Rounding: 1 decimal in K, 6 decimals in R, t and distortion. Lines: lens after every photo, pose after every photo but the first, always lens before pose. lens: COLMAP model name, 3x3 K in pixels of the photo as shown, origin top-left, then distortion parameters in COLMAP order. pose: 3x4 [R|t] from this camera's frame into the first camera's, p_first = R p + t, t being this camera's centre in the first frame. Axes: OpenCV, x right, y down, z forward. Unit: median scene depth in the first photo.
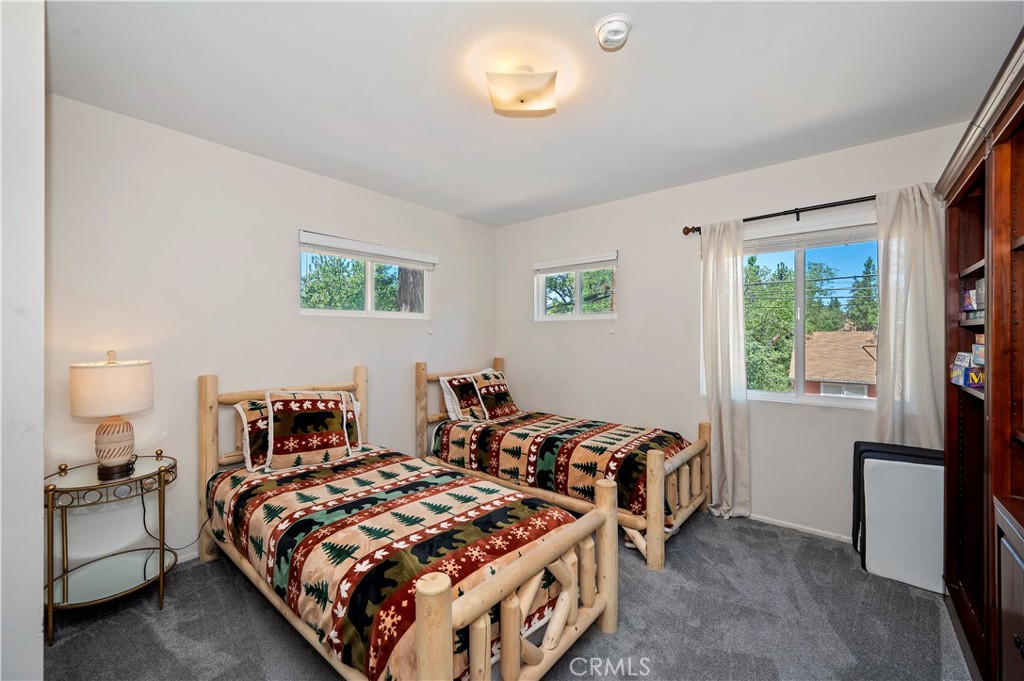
lens RADIAL K [[411.4, 0, 511.1], [0, 411.4, 332.6], [0, 0, 1]] dist [0.000251, -0.000050]
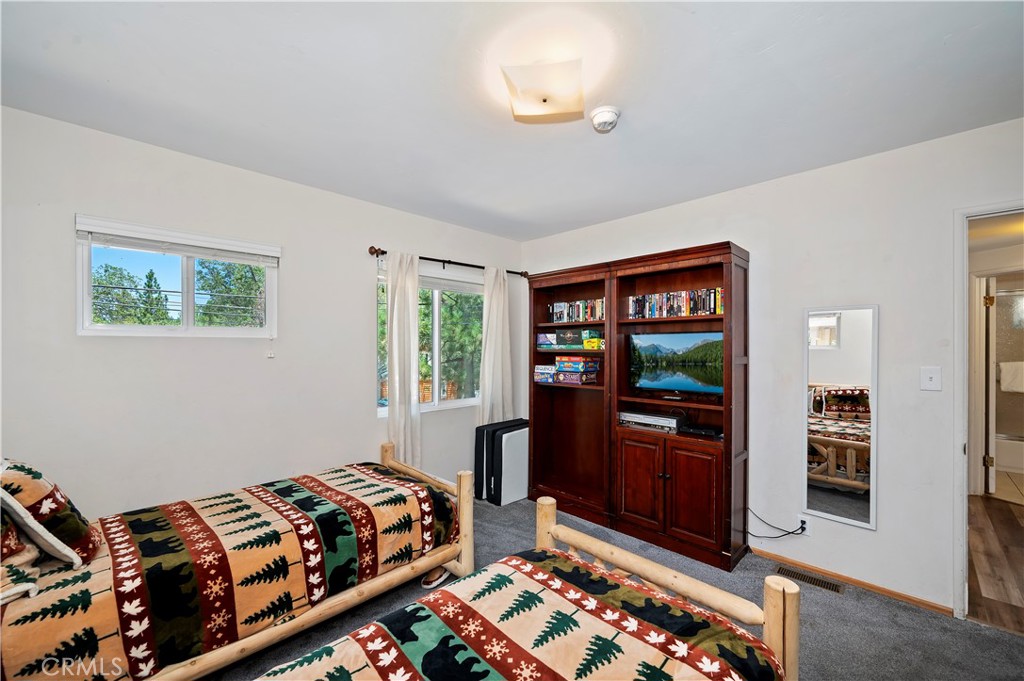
lens RADIAL K [[403.8, 0, 518.1], [0, 403.8, 341.4], [0, 0, 1]] dist [-0.000995, 0.000054]
pose [[0.092898, 0.014534, 0.995570, -0.622885], [-0.006321, 0.999882, -0.014007, -0.028016], [-0.995656, -0.004992, 0.092979, 0.726046]]
